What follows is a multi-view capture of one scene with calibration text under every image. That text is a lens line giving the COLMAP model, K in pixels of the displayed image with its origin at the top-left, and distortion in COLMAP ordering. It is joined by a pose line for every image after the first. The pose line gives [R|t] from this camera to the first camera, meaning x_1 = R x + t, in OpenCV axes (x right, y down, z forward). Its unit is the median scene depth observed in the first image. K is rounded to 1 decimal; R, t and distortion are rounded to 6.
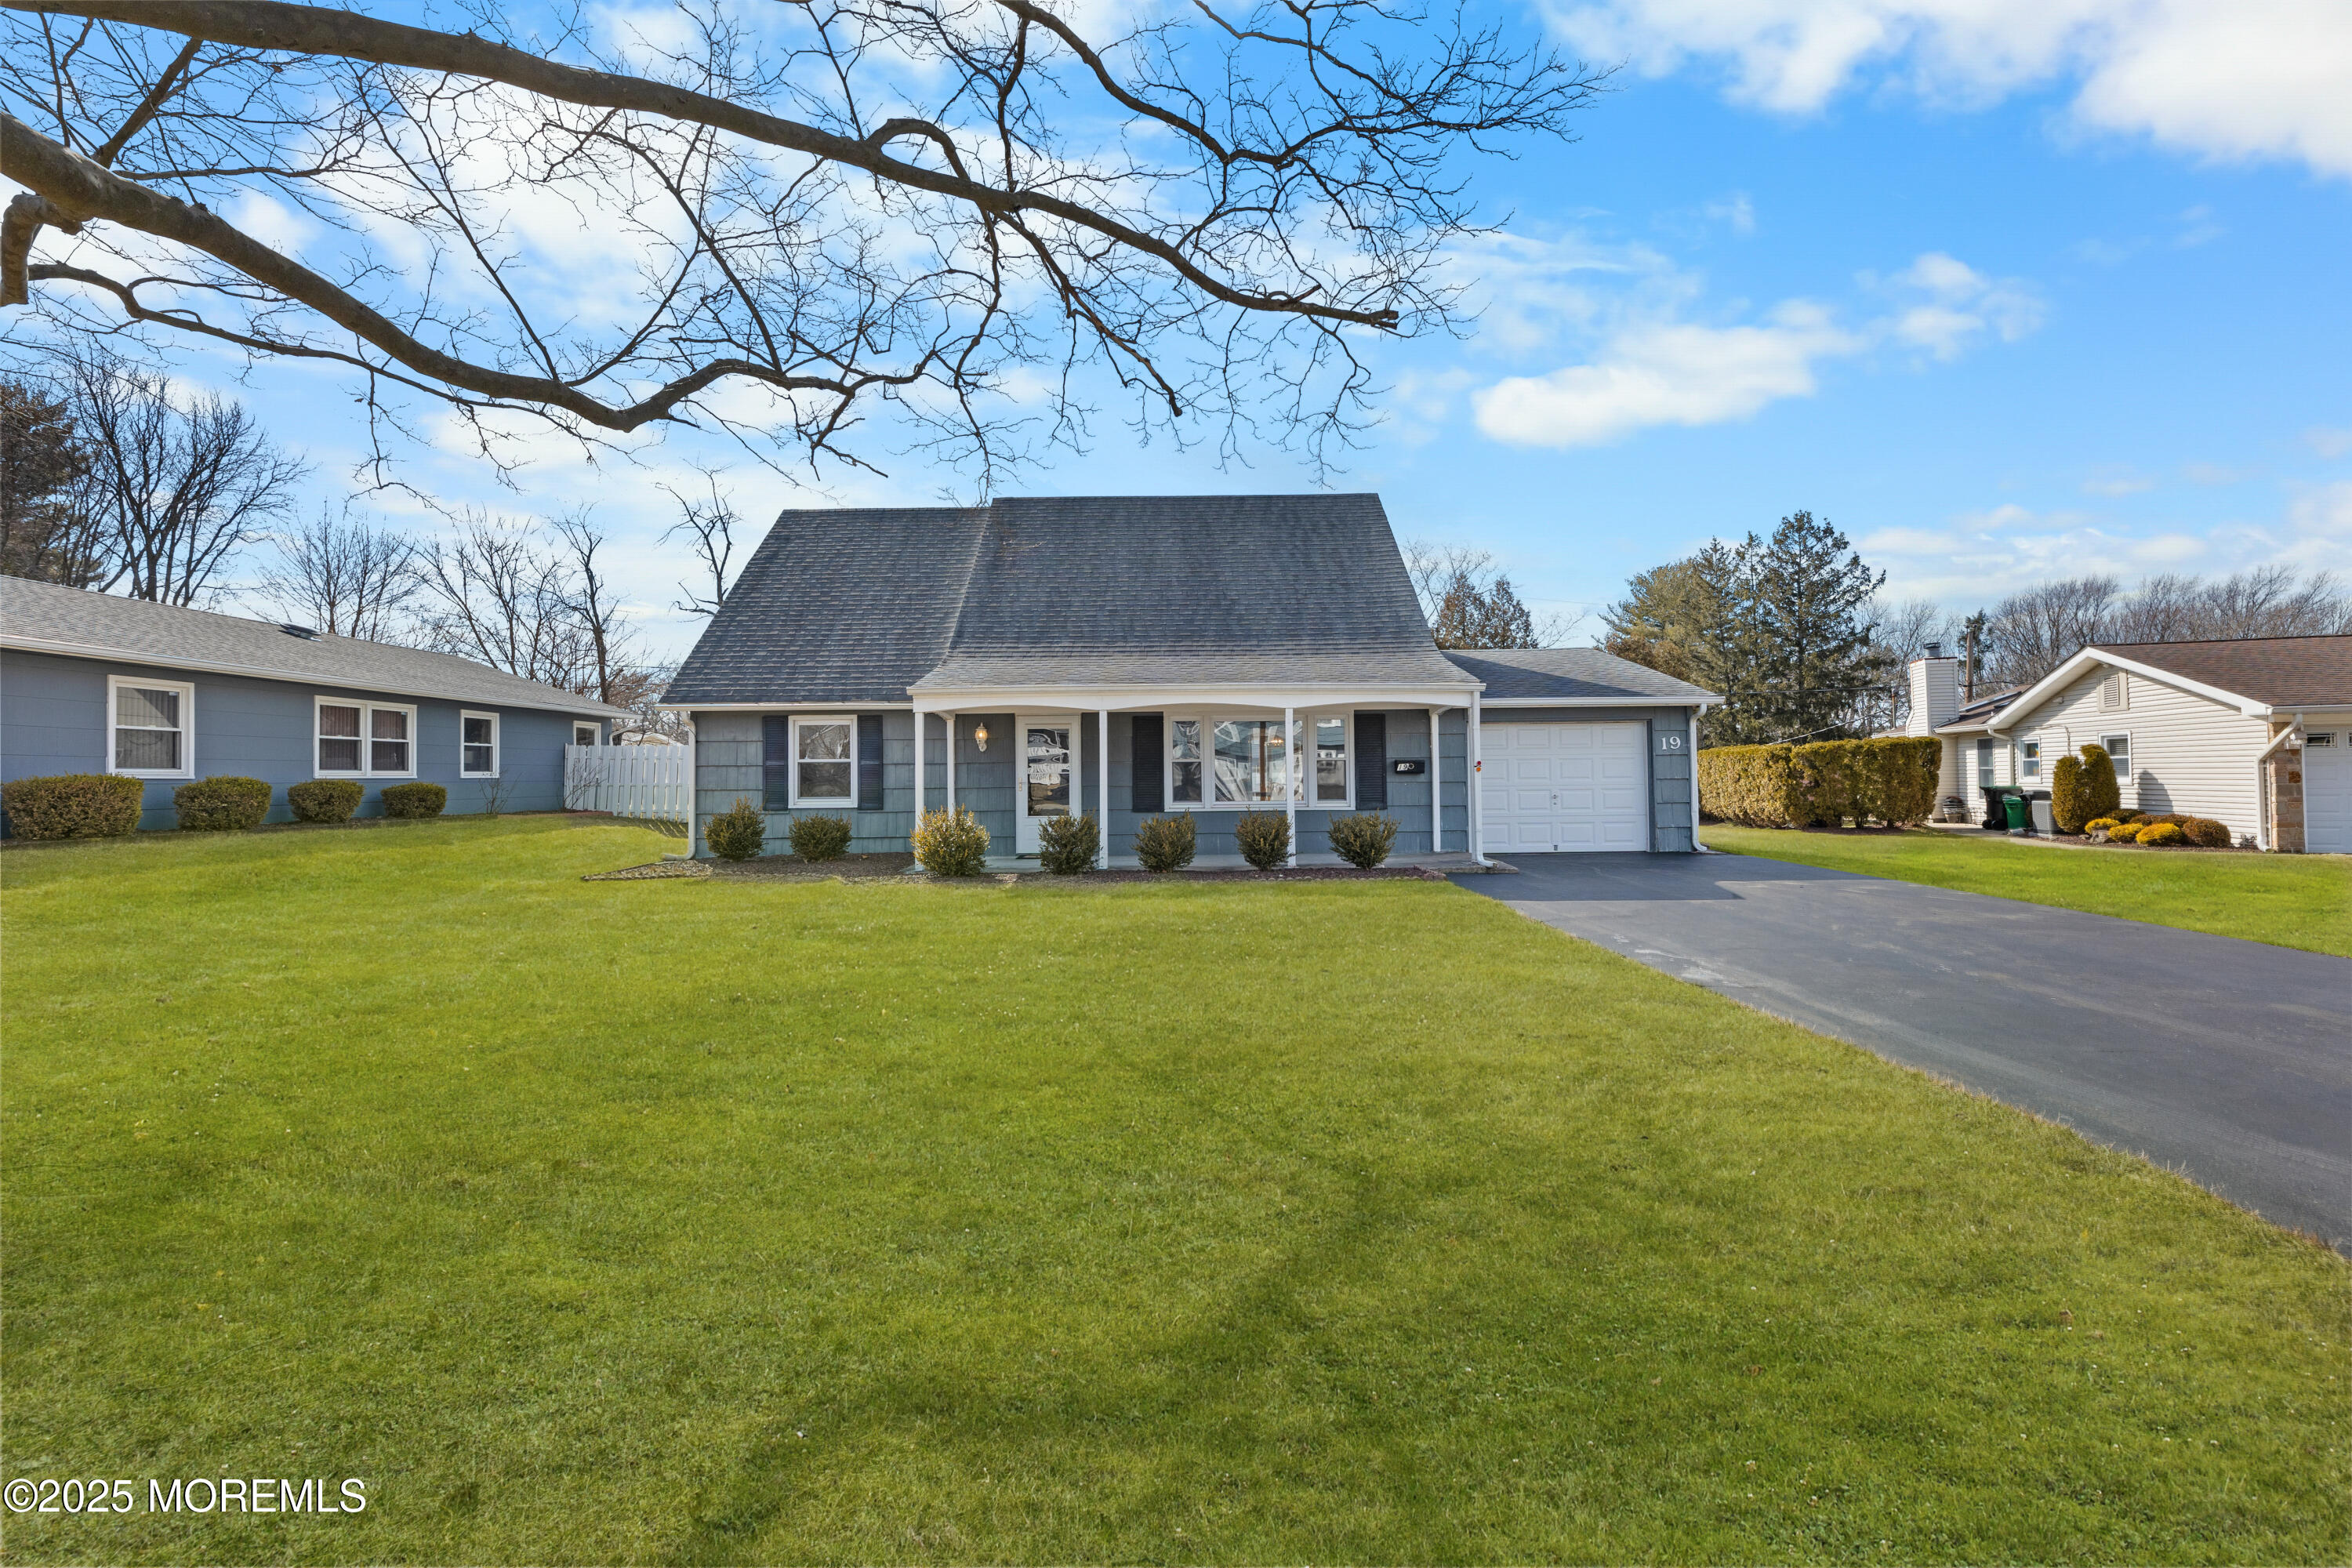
lens RADIAL K [[956.4, 0, 1192.2], [0, 956.4, 771.3], [0, 0, 1]] dist [0.001652, 0.000390]
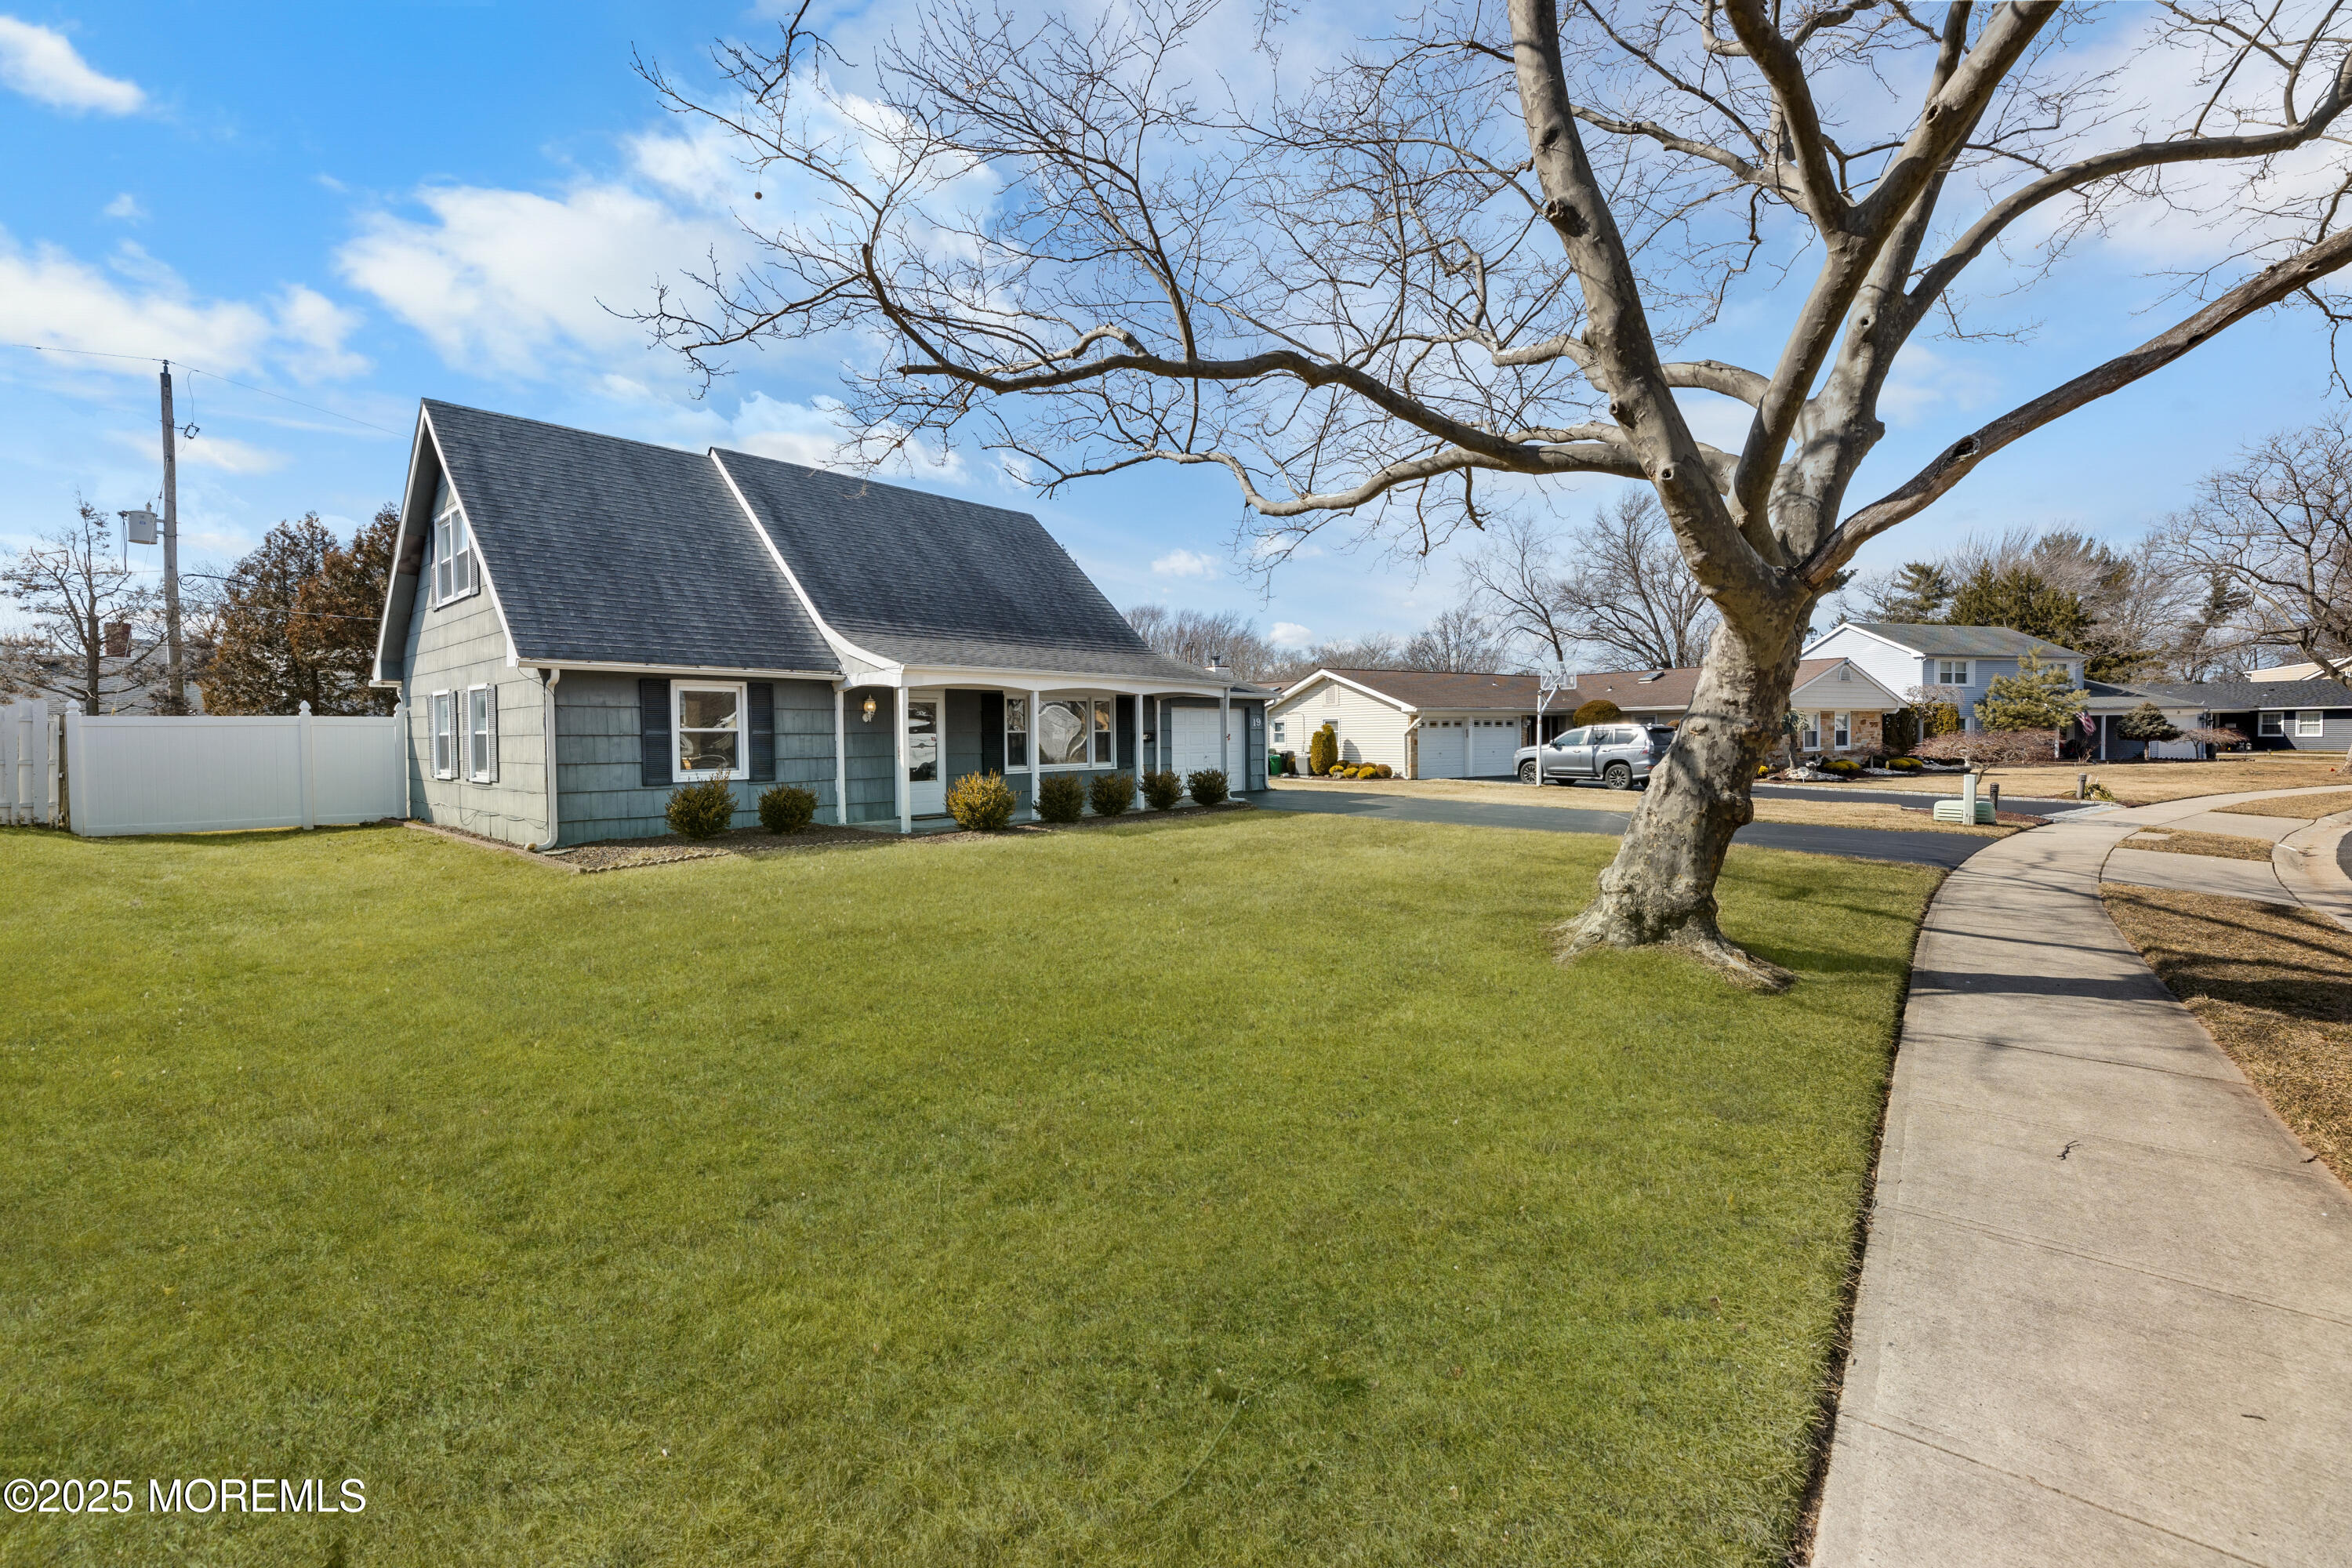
lens RADIAL K [[956.4, 0, 1192.2], [0, 956.4, 771.3], [0, 0, 1]] dist [0.001652, 0.000390]
pose [[0.651110, -0.026523, 0.758520, -0.782276], [0.000863, 0.999414, 0.034206, -0.002307], [-0.758983, -0.021618, 0.650752, 0.041626]]
